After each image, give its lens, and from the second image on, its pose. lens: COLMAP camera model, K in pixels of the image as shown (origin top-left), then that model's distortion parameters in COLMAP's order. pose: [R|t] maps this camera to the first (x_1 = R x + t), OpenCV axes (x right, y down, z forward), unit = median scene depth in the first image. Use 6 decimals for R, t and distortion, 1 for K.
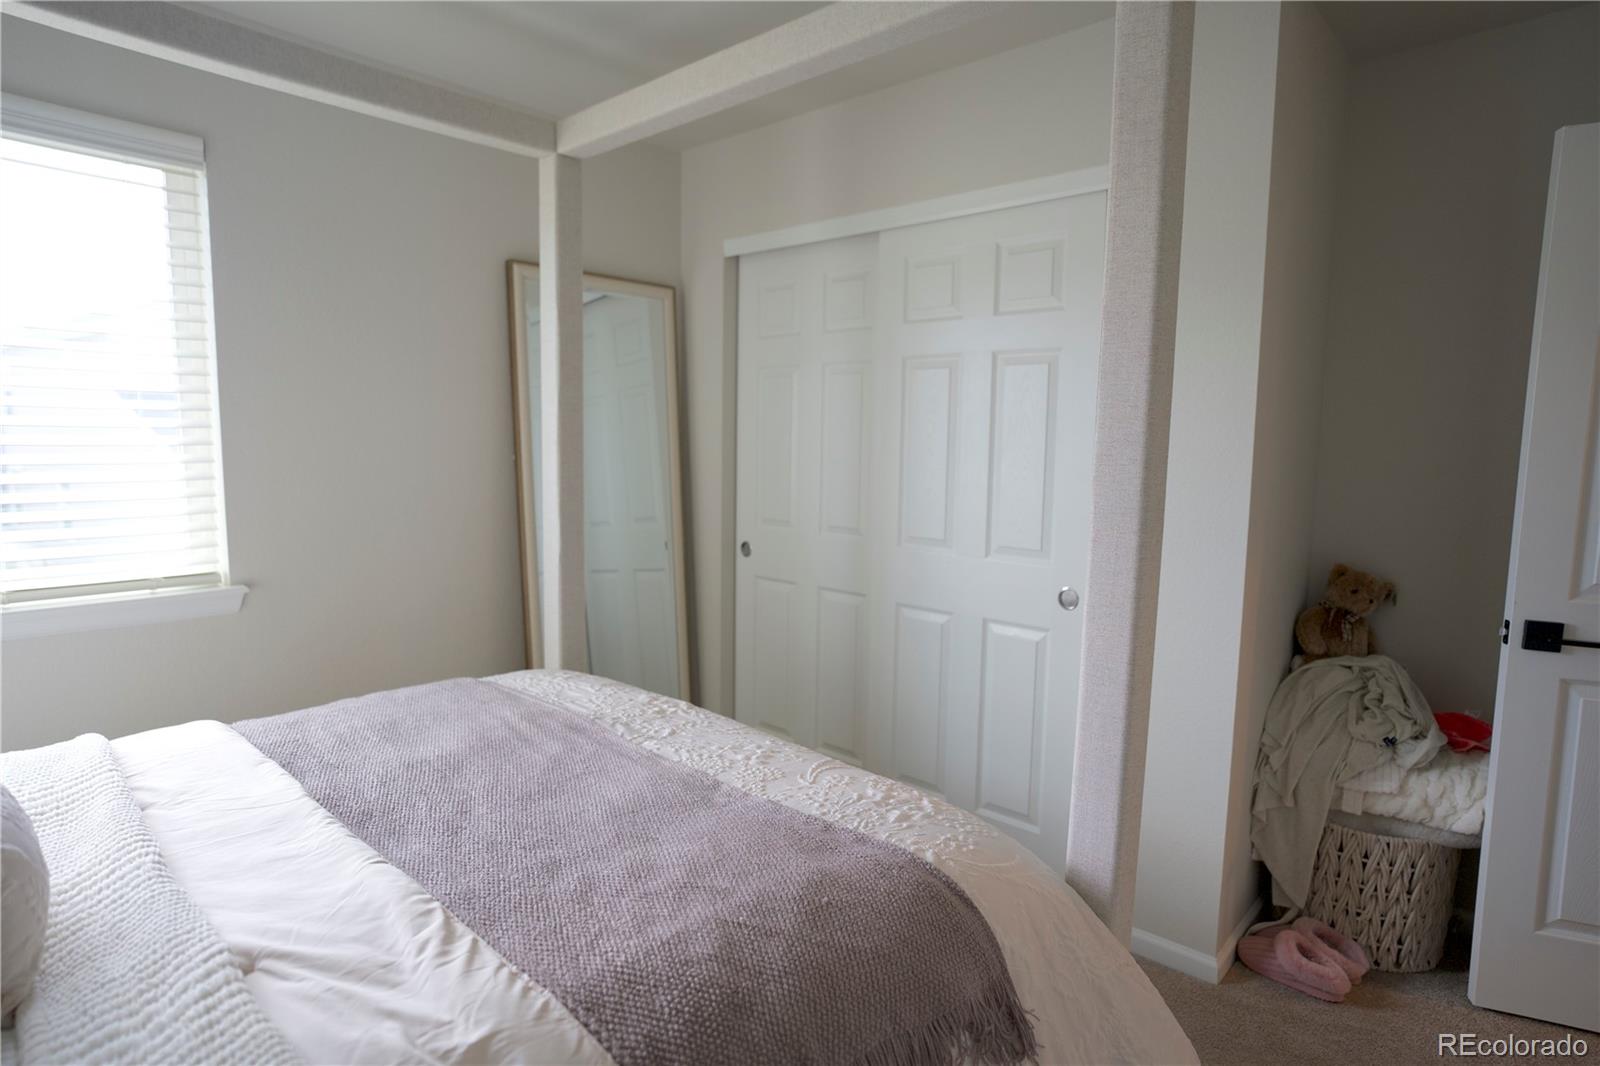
lens RADIAL K [[875.2, 0, 795.1], [0, 875.2, 533.1], [0, 0, 1]] dist [-0.054485, 0.039582]
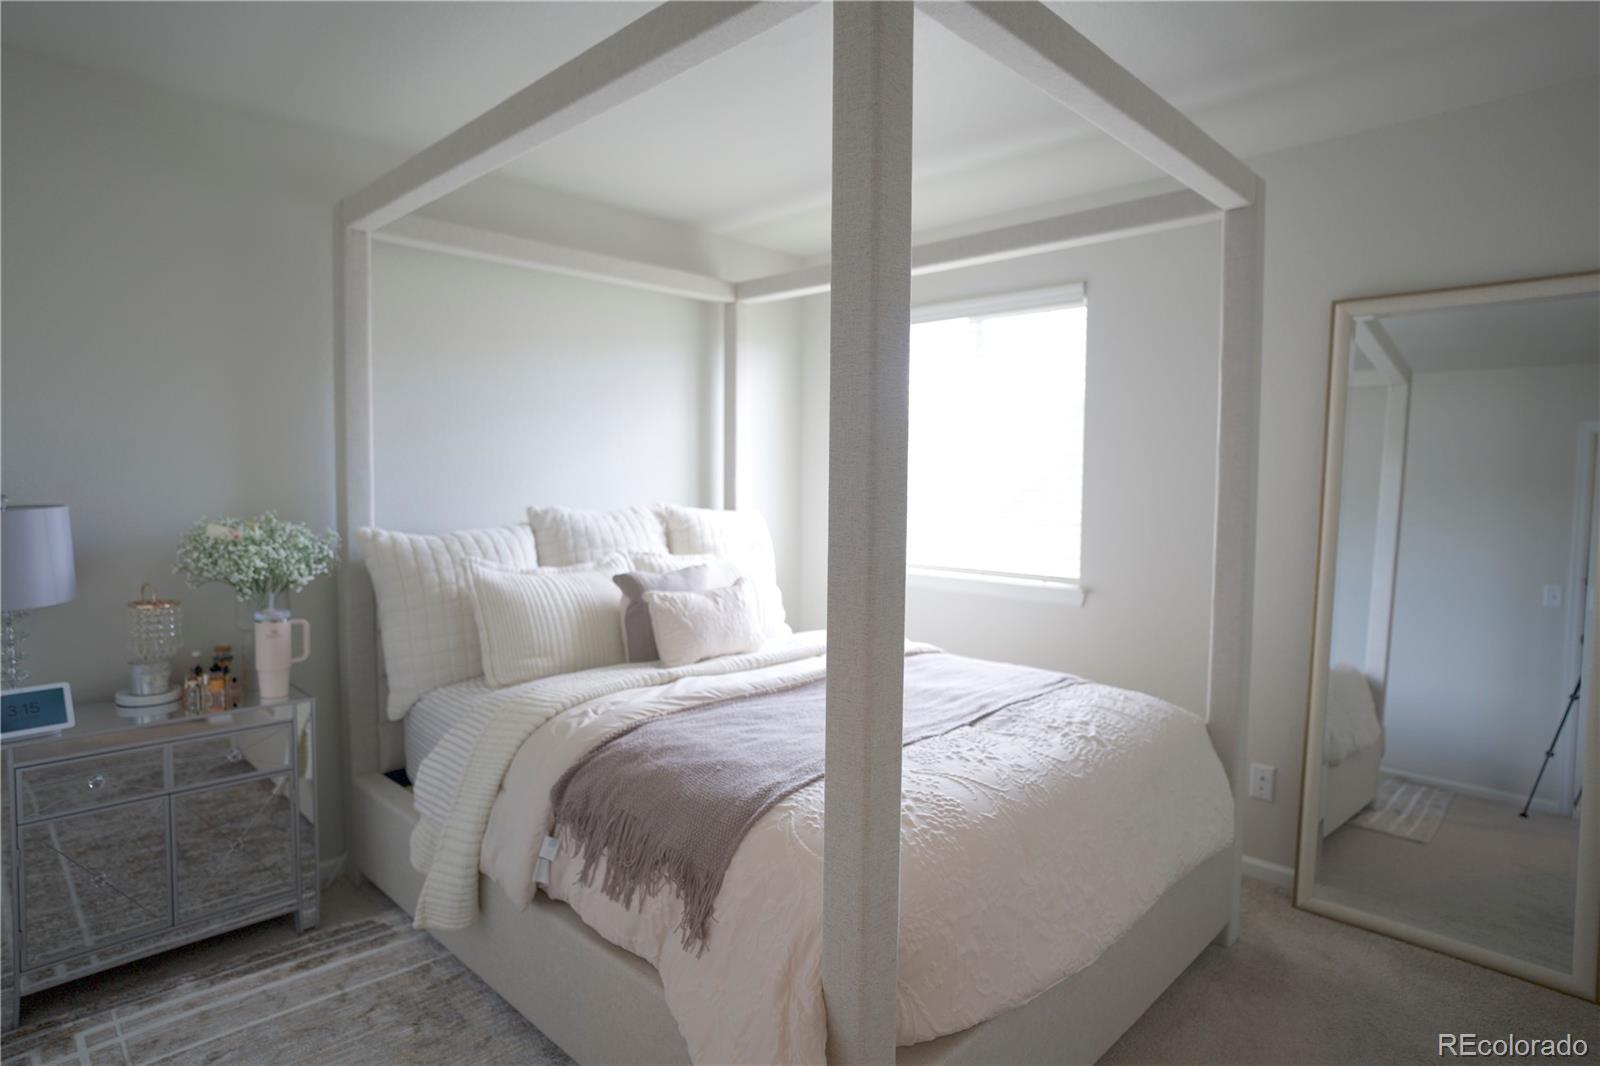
lens RADIAL K [[875.2, 0, 795.1], [0, 875.2, 533.1], [0, 0, 1]] dist [-0.054485, 0.039582]
pose [[-0.022709, 0.052326, -0.998372, 0.834980], [-0.121744, 0.991052, 0.054712, -0.053459], [0.992302, 0.122789, -0.016135, 0.585605]]
